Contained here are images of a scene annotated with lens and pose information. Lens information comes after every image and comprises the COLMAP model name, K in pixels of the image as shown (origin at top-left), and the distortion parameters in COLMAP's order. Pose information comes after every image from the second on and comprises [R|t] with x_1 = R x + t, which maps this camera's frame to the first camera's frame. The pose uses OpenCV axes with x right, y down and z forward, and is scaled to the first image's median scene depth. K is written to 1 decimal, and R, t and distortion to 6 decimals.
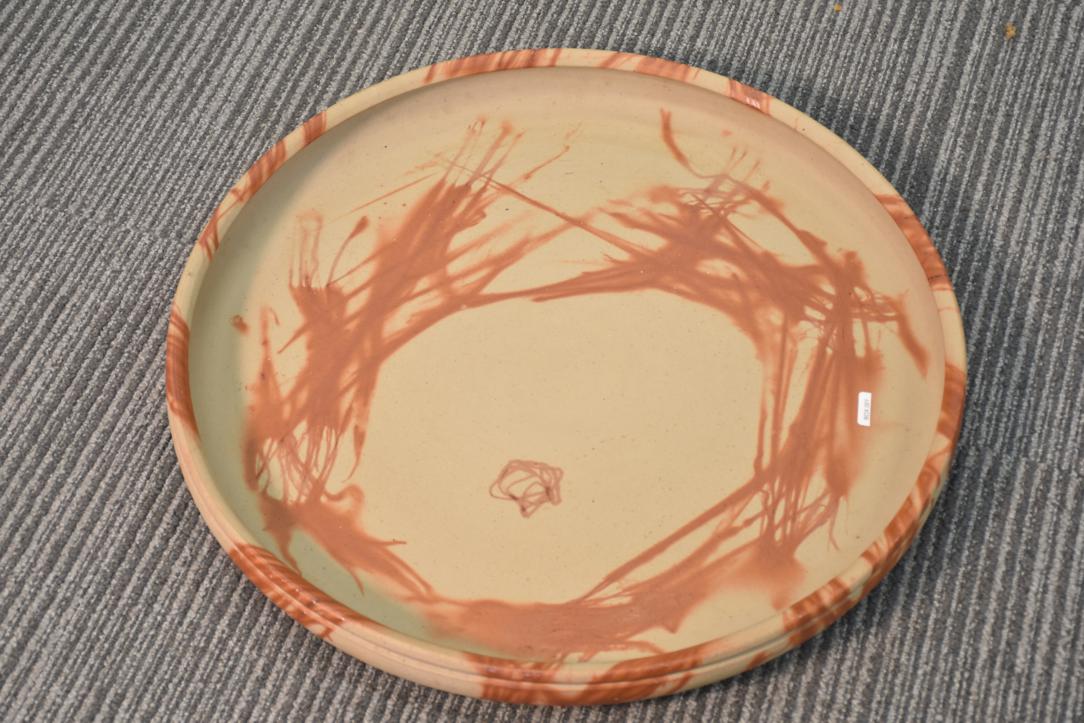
lens RADIAL K [[1952.5, 0, 542.0], [0, 1952.5, 361.5], [0, 0, 1]] dist [0.283511, 0.357586]
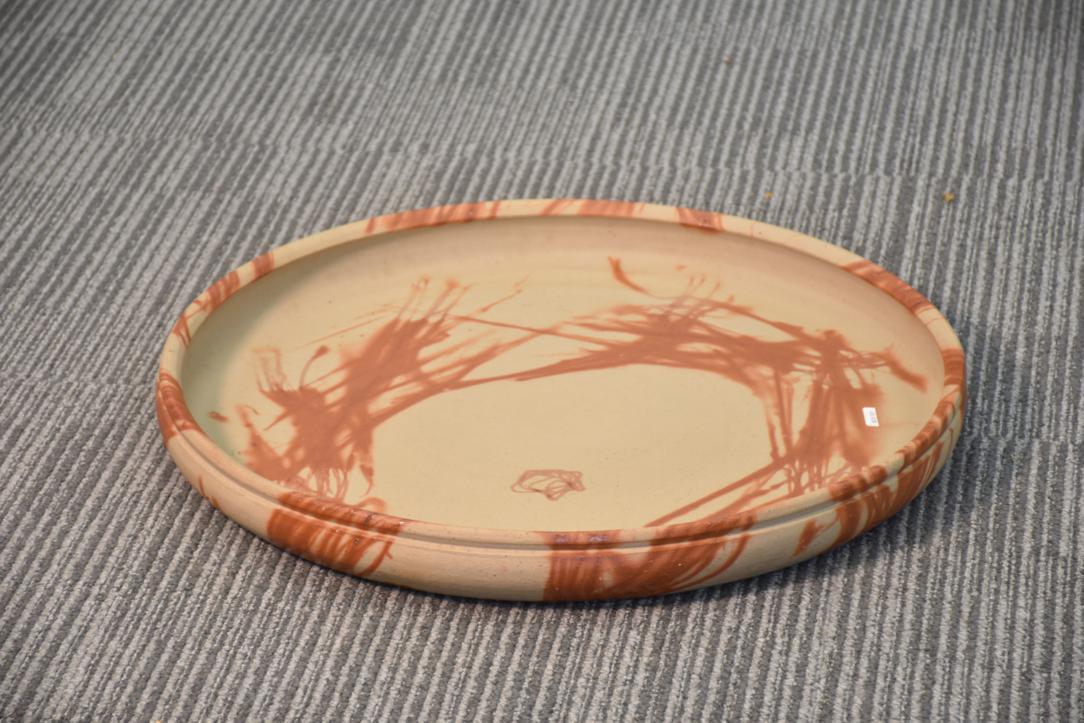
lens RADIAL K [[4000.3, 0, 542.0], [0, 4000.3, 361.5], [0, 0, 1]] dist [1.364955, -0.669623]
pose [[0.986970, -0.076252, 0.141693, -0.273532], [0.133570, 0.879269, -0.457214, 0.873118], [-0.089723, 0.470182, 0.877997, -0.746258]]
